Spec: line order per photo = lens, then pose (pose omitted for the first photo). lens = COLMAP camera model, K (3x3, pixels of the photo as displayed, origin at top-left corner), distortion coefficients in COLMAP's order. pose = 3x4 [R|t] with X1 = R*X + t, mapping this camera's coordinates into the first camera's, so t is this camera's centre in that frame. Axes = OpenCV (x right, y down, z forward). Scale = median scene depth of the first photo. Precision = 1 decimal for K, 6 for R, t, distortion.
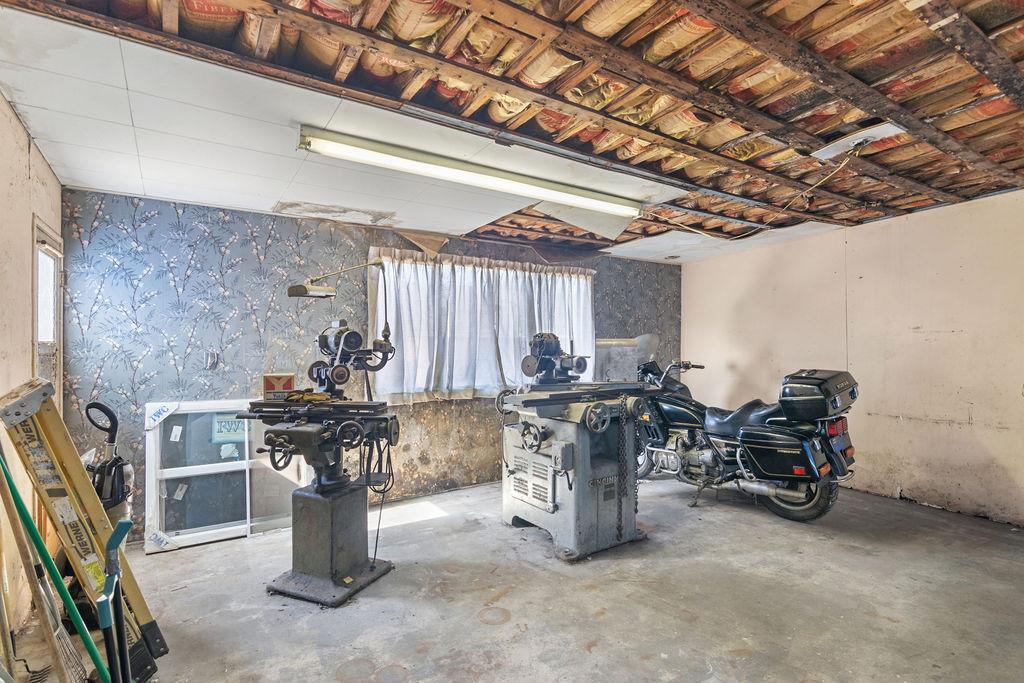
lens RADIAL K [[523.4, 0, 512.5], [0, 523.4, 340.2], [0, 0, 1]] dist [0.001136, 0.002431]
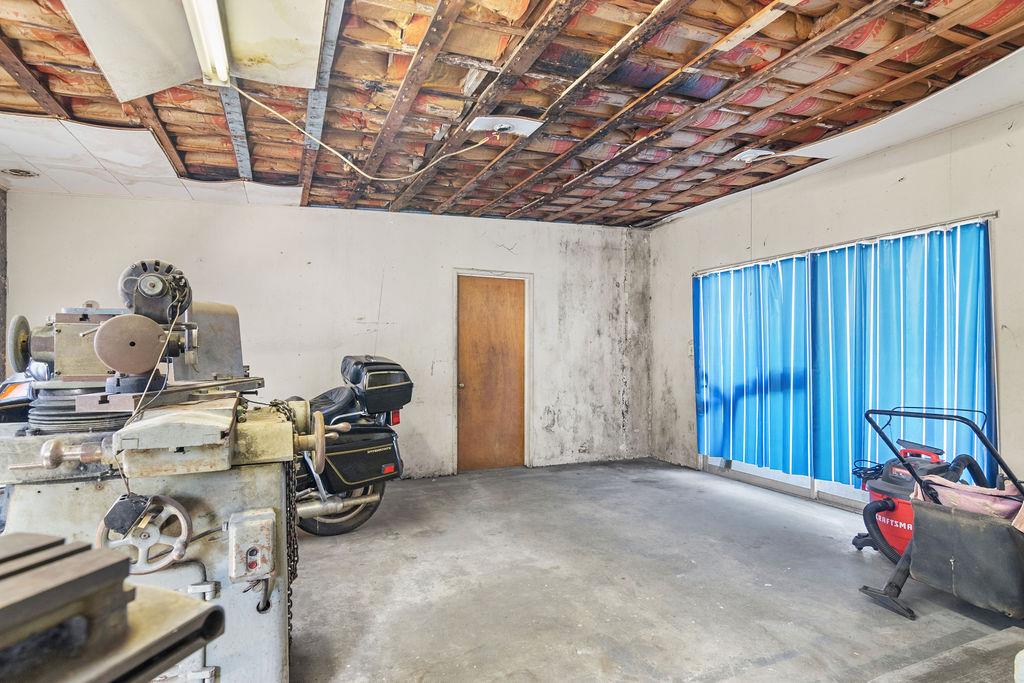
lens RADIAL K [[523.4, 0, 513.4], [0, 523.4, 352.4], [0, 0, 1]] dist [0.001136, 0.002431]
pose [[0.159590, 0.000067, 0.987183, -0.307348], [-0.006373, 0.999979, 0.000962, 0.056724], [-0.987163, -0.006445, 0.159587, 0.709489]]
